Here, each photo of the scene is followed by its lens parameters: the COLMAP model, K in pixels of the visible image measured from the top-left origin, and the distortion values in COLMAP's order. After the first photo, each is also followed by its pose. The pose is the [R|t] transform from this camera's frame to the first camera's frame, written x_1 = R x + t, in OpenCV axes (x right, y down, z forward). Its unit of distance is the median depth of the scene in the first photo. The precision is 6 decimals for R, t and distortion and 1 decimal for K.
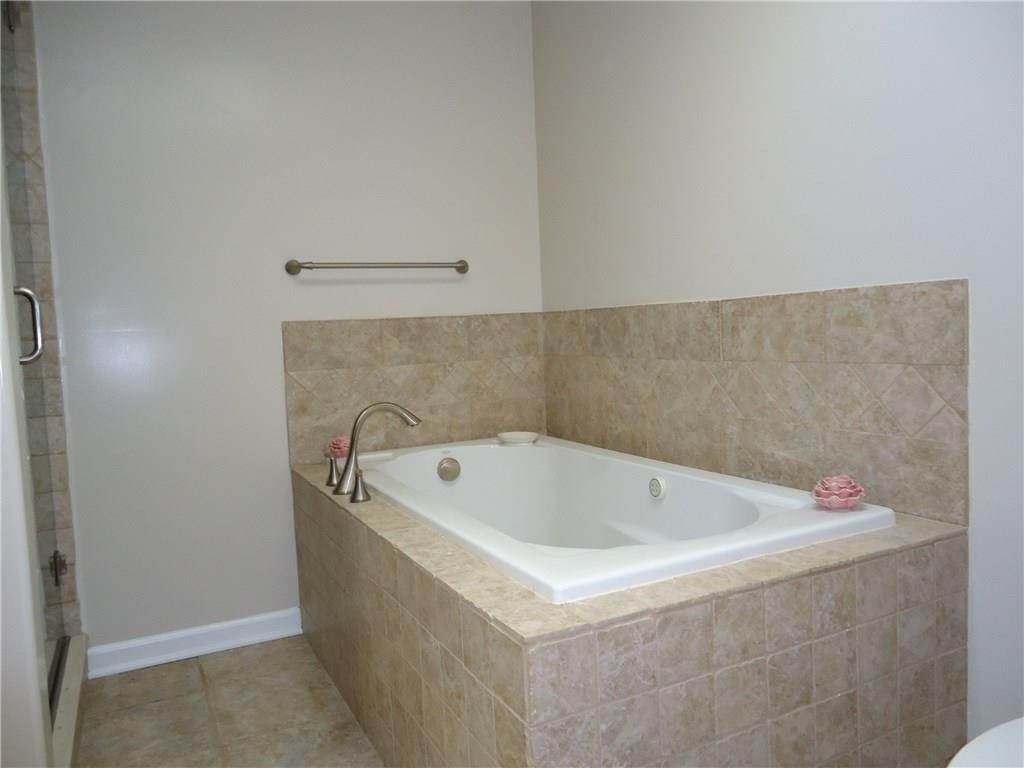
lens RADIAL K [[761.9, 0, 510.6], [0, 761.9, 380.8], [0, 0, 1]] dist [-0.009140, -0.001215]
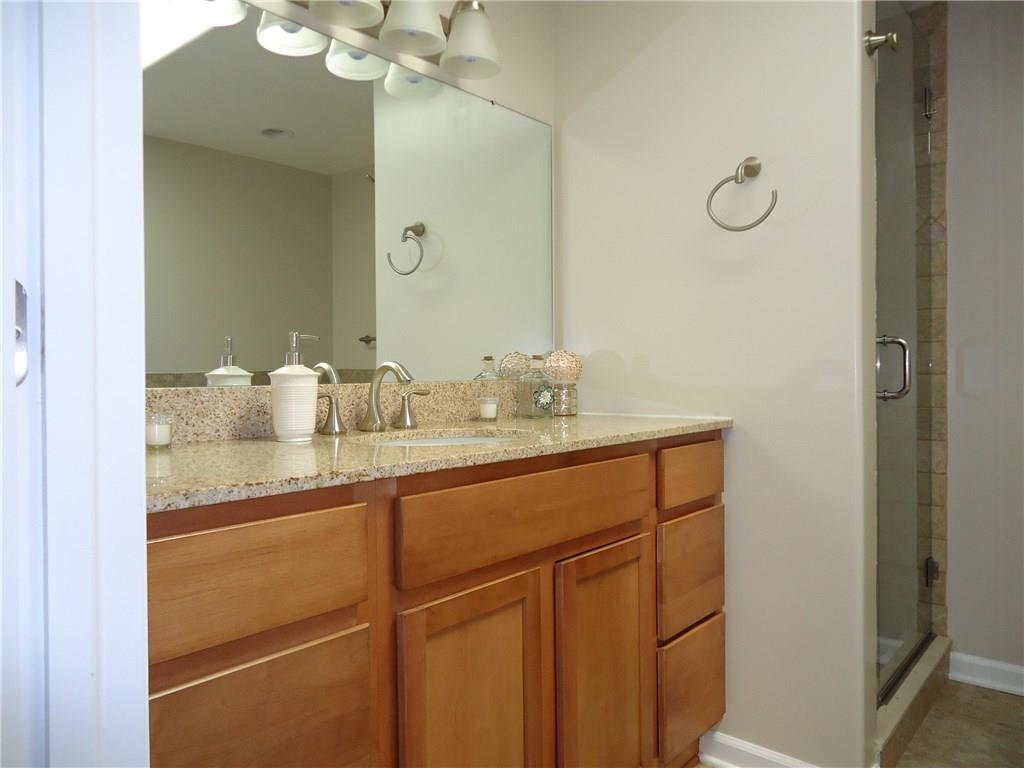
lens RADIAL K [[761.9, 0, 511.4], [0, 761.9, 380.5], [0, 0, 1]] dist [-0.009140, -0.001215]
pose [[0.401370, 0.061378, -0.913857, 0.186673], [-0.074353, 0.996643, 0.034282, -0.035776], [0.912893, 0.054188, 0.404586, -0.064038]]
